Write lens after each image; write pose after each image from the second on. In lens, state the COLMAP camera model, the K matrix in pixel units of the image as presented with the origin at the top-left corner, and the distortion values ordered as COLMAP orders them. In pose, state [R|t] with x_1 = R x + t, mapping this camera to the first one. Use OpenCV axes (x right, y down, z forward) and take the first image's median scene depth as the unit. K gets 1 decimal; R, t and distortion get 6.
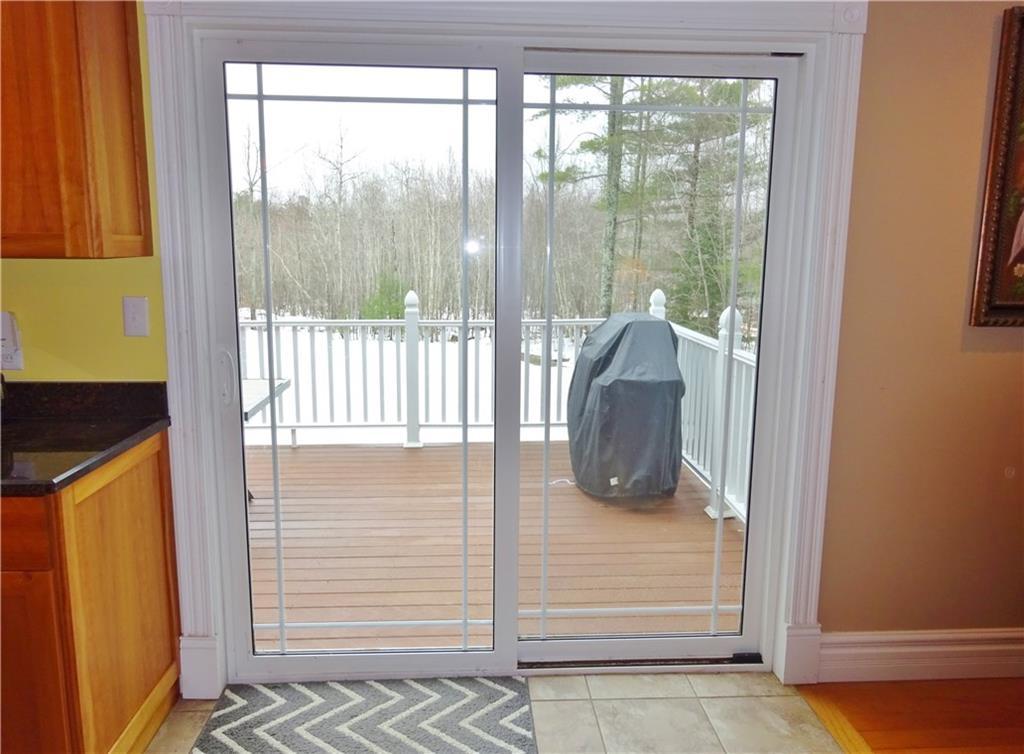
lens RADIAL K [[762.9, 0, 512.0], [0, 762.9, 377.0], [0, 0, 1]] dist [-0.000076, -0.002176]
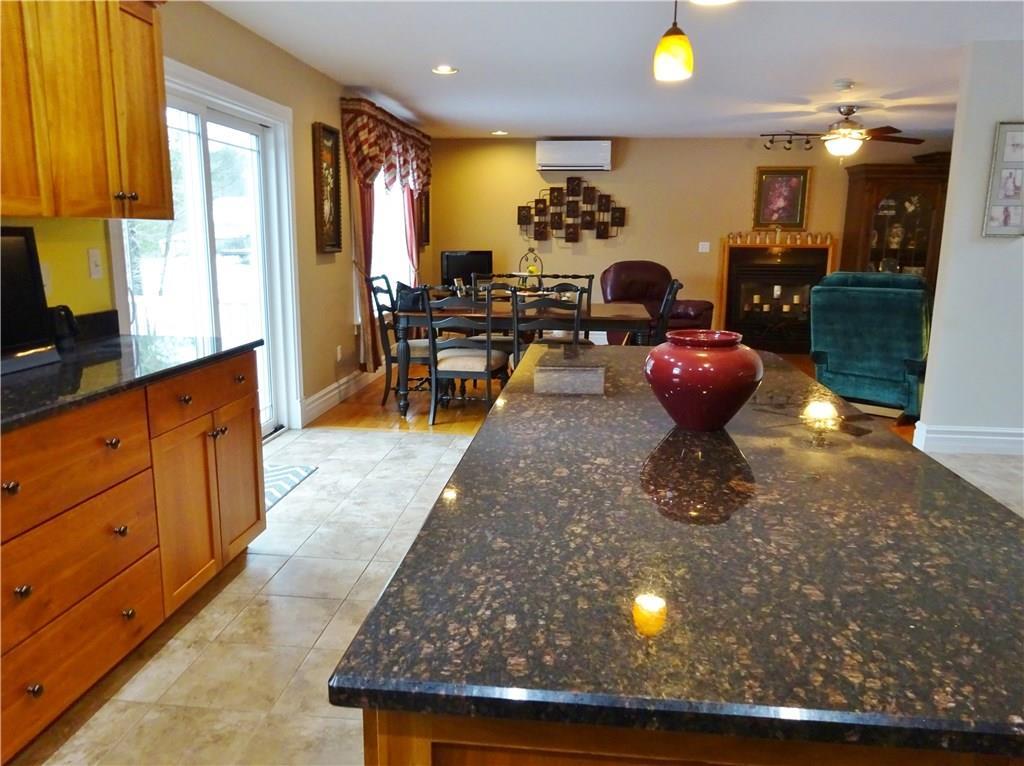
lens RADIAL K [[771.1, 0, 512.0], [0, 771.1, 383.0], [0, 0, 1]] dist [0.009694, -0.006492]
pose [[0.162813, -0.192806, 0.967635, -1.618443], [0.153502, 0.973729, 0.168192, 0.011625], [-0.974643, 0.121150, 0.188131, 0.019320]]
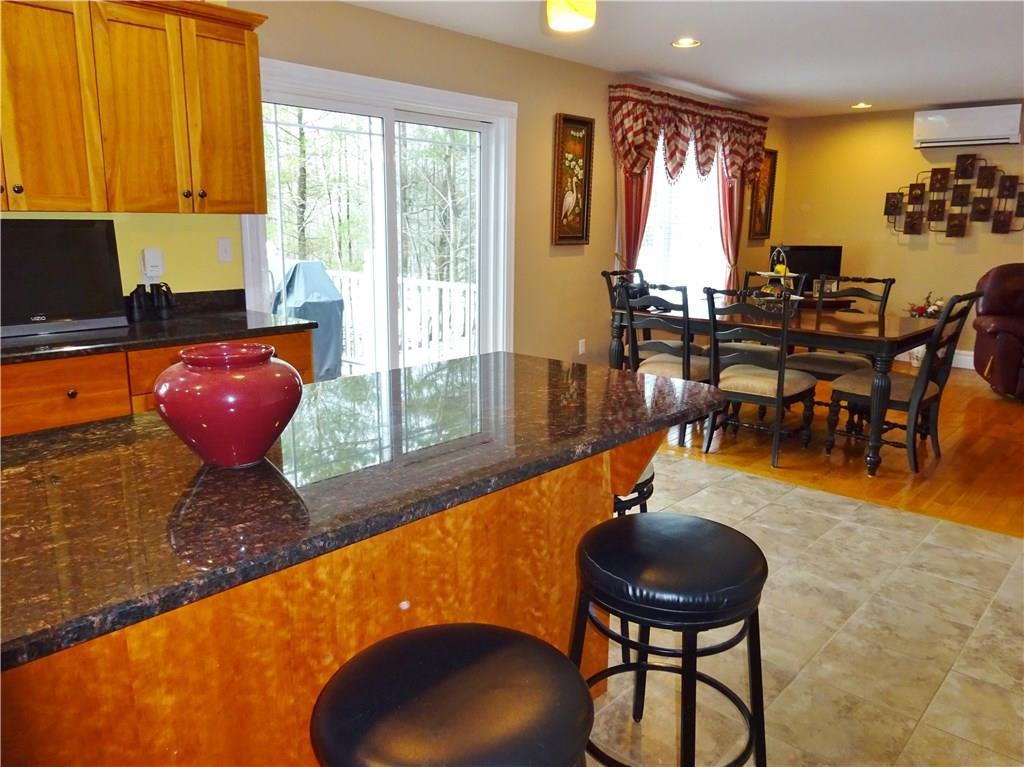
lens RADIAL K [[771.1, 0, 512.0], [0, 771.1, 383.5], [0, 0, 1]] dist [0.009694, -0.006492]
pose [[0.713849, -0.144824, 0.685161, -1.142655], [0.107694, 0.989447, 0.096938, 0.106217], [-0.691969, 0.004589, 0.721913, -0.610718]]
